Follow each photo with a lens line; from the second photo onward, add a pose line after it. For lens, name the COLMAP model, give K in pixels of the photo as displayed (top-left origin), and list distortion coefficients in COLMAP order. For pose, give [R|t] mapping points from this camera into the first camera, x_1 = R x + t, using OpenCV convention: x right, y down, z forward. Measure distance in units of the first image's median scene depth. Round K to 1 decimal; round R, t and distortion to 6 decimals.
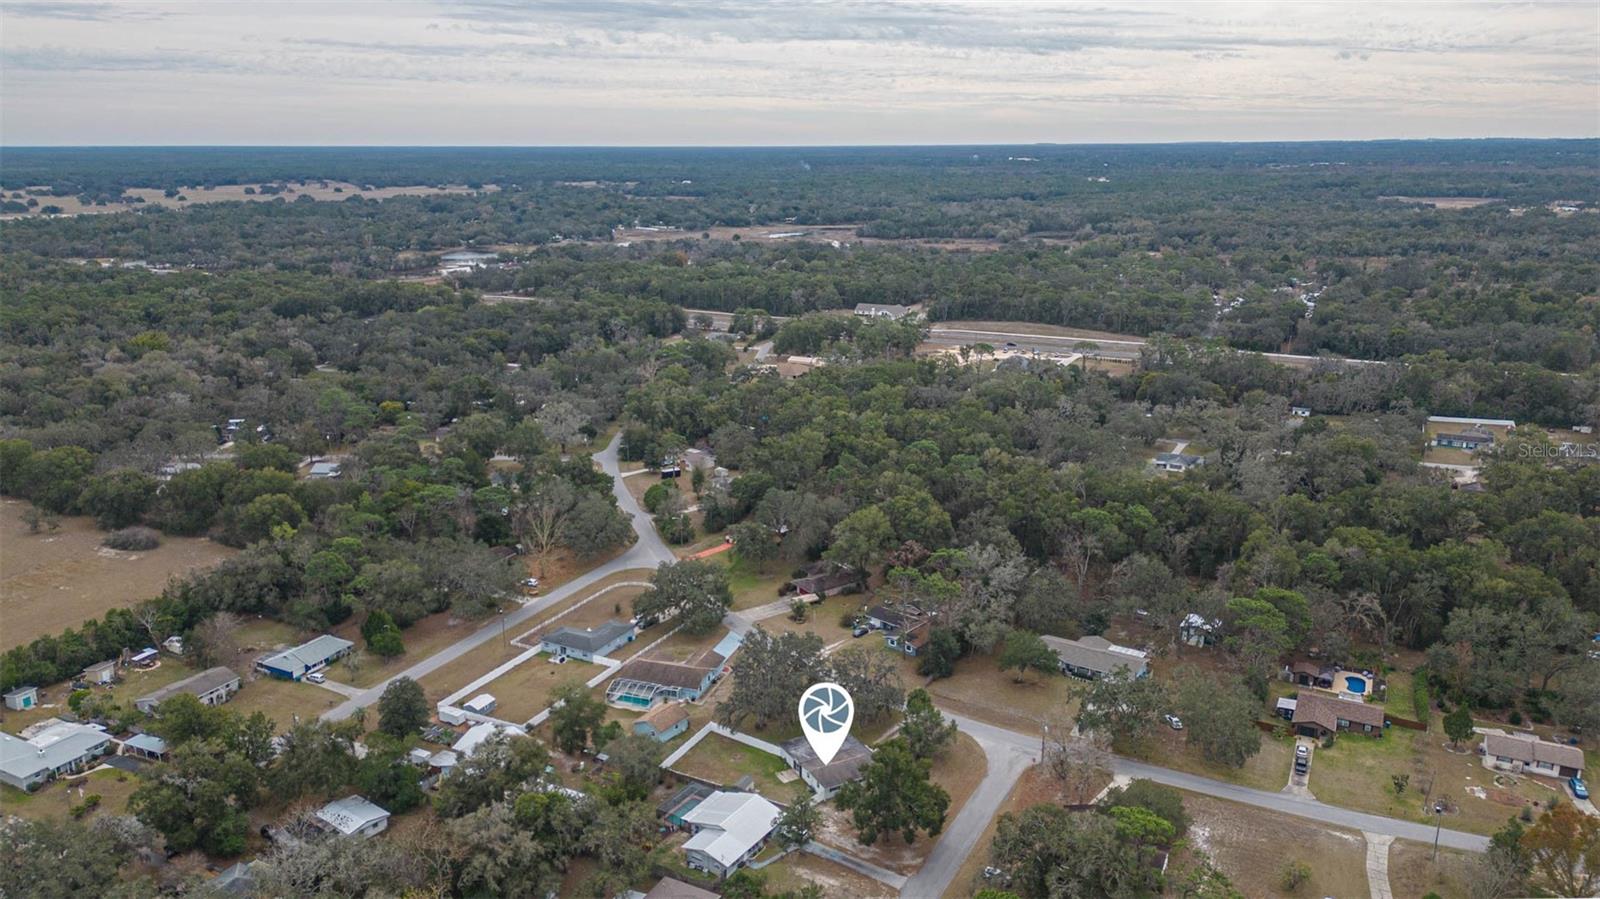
lens RADIAL K [[1126.1, 0, 793.6], [0, 1126.1, 475.0], [0, 0, 1]] dist [0.059048, -0.055121]
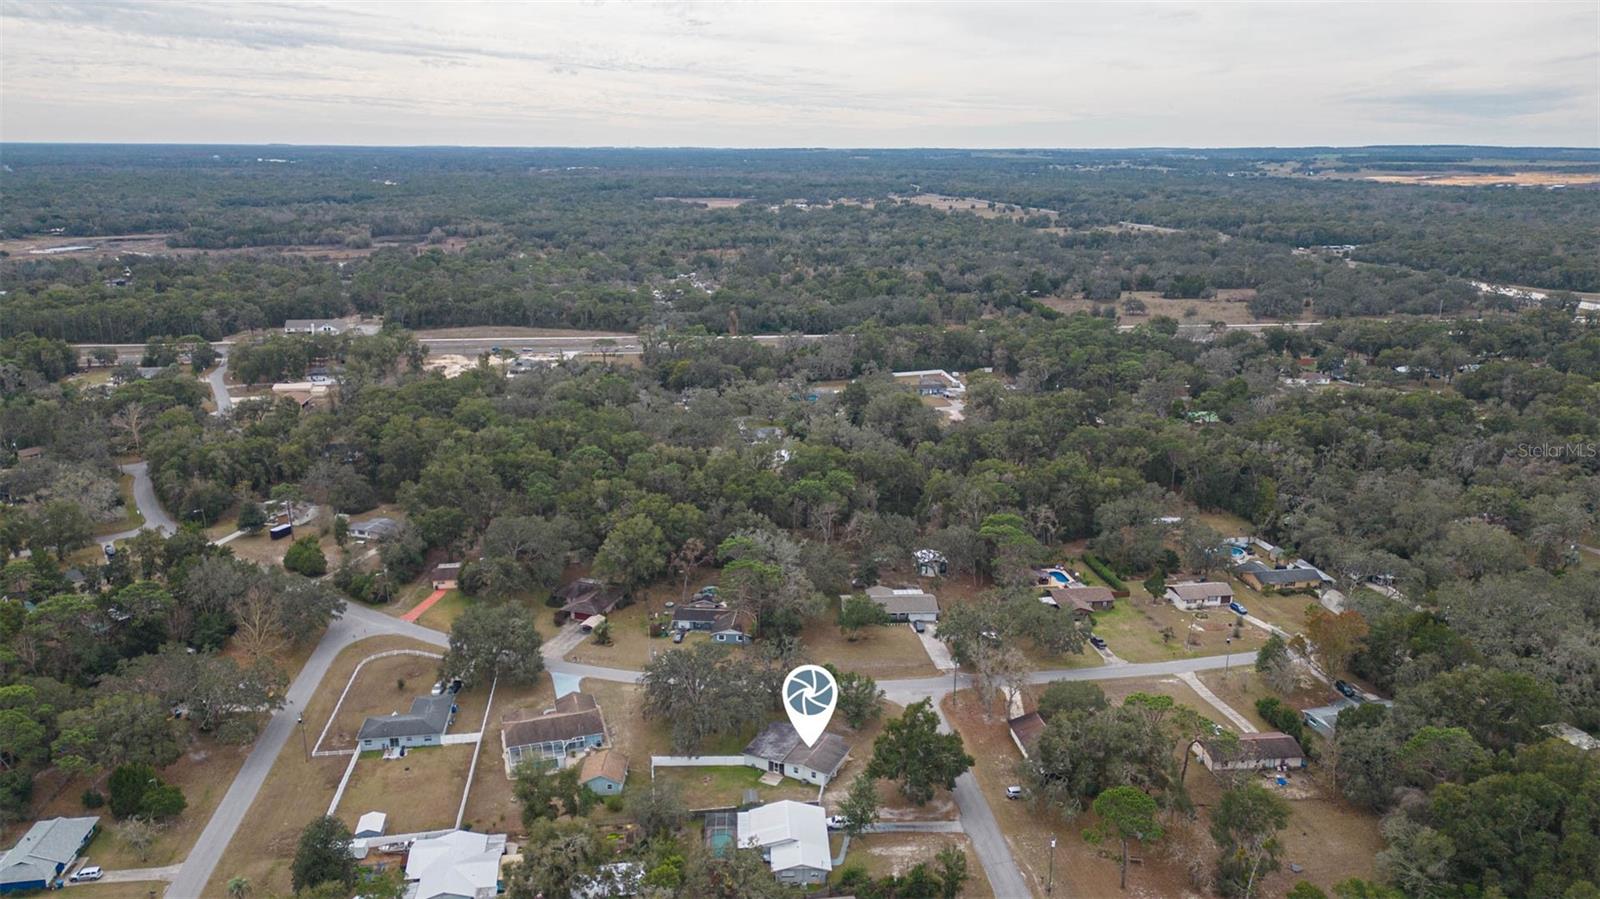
lens RADIAL K [[1126.1, 0, 797.3], [0, 1126.1, 449.9], [0, 0, 1]] dist [0.059048, -0.055121]
pose [[0.803279, -0.146536, 0.577296, -0.084913], [0.159845, 0.986743, 0.028050, -0.007088], [-0.573753, 0.069746, 0.816053, 0.025583]]
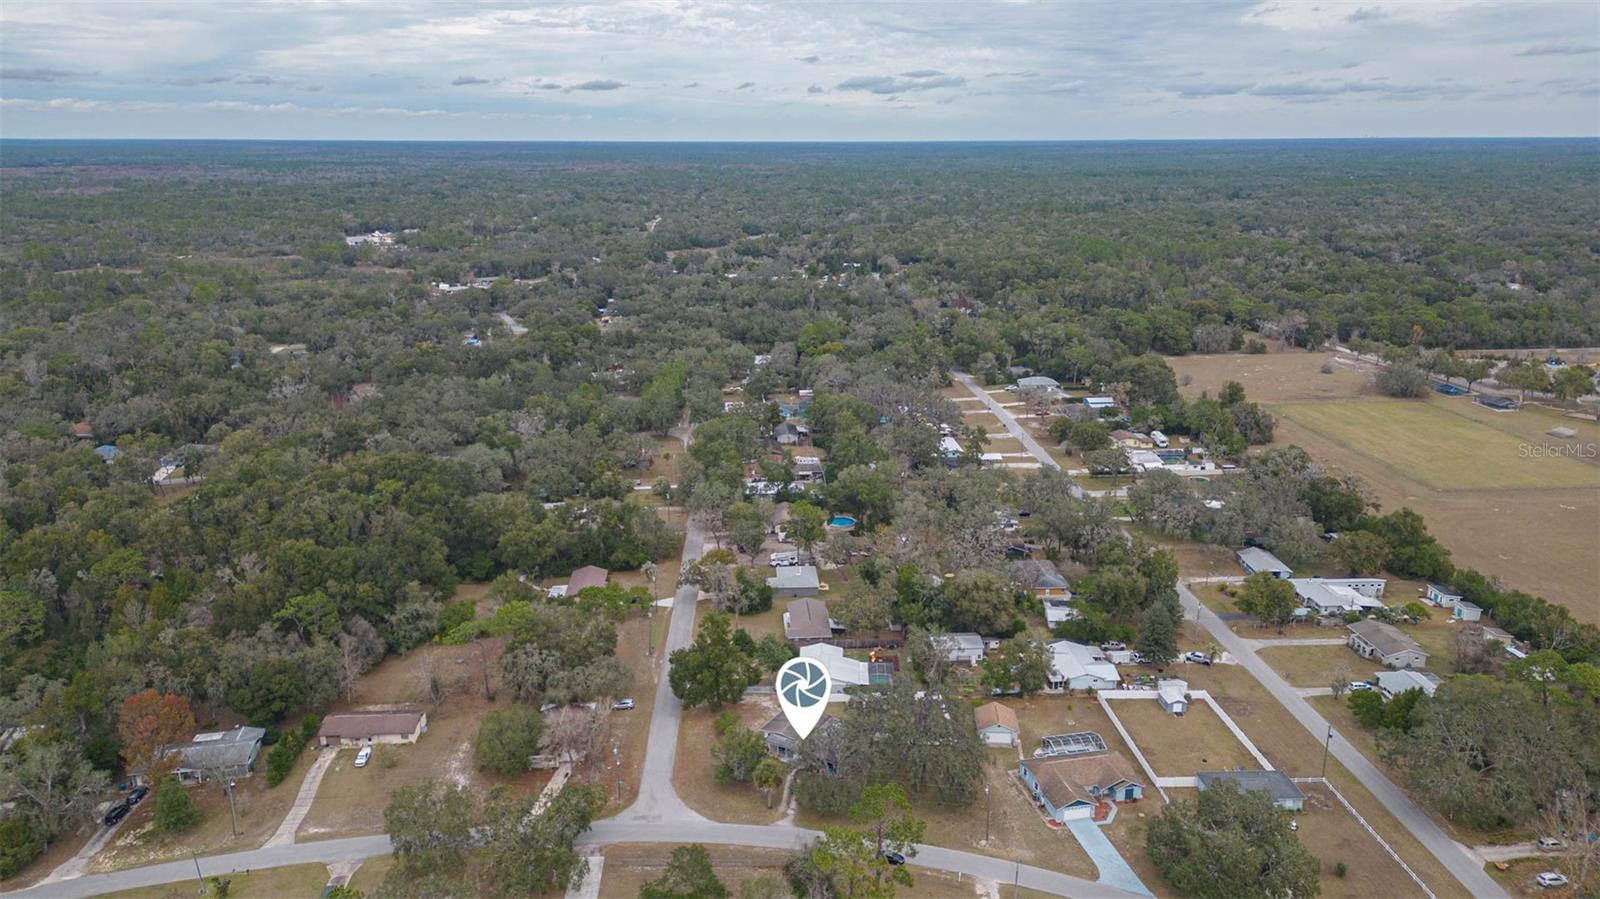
lens RADIAL K [[1126.1, 0, 798.9], [0, 1126.1, 465.2], [0, 0, 1]] dist [0.059048, -0.055121]
pose [[-0.877845, 0.135978, -0.459237, 0.079916], [-0.125784, 0.859738, 0.495004, -0.076193], [0.462133, 0.492302, -0.737612, 0.267044]]
